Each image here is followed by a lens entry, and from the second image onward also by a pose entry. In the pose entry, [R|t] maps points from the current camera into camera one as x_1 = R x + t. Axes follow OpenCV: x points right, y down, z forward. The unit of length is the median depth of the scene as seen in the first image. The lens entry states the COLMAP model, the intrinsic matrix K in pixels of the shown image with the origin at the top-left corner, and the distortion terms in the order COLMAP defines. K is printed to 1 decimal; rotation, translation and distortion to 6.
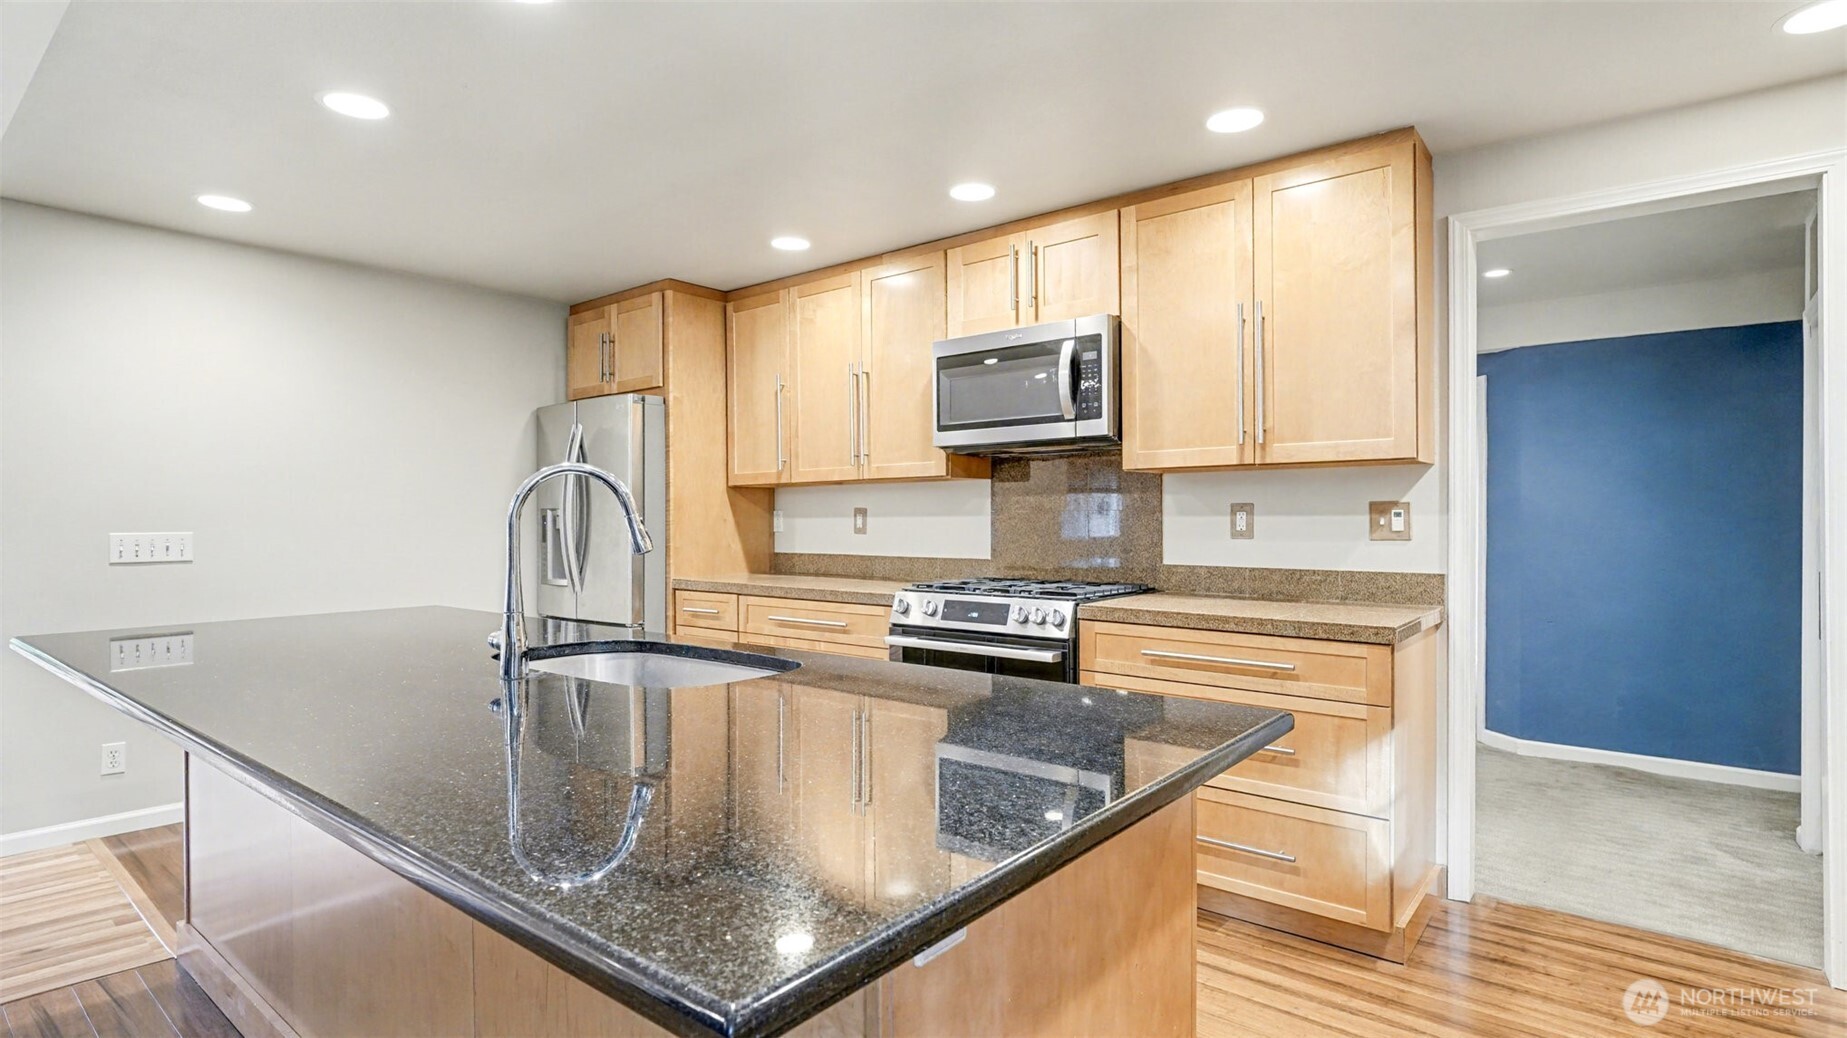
lens RADIAL K [[905.8, 0, 920.6], [0, 905.8, 516.4], [0, 0, 1]] dist [-0.010280, 0.000993]
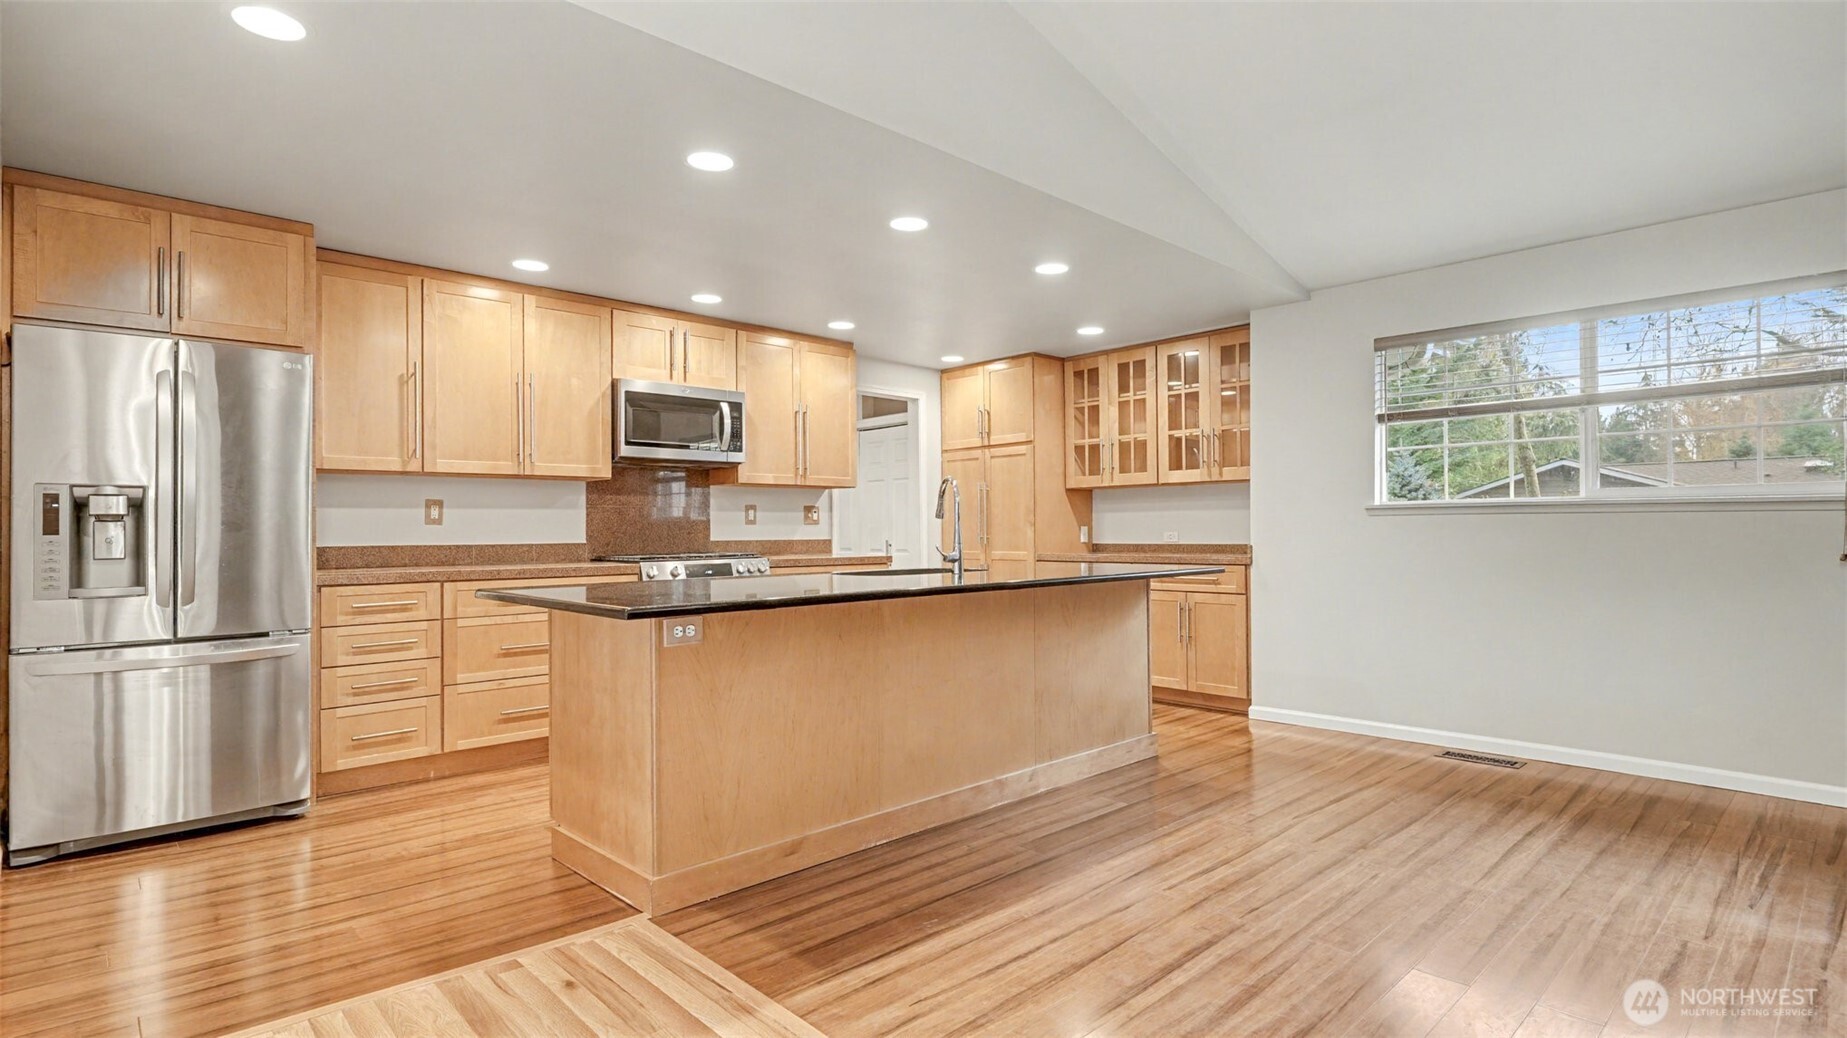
lens RADIAL K [[905.8, 0, 920.6], [0, 905.8, 516.4], [0, 0, 1]] dist [-0.010280, 0.000993]
pose [[0.131203, 0.018291, 0.991187, -1.396630], [0.005358, 0.999802, -0.019159, 0.045153], [-0.991341, 0.007824, 0.131079, 0.428824]]
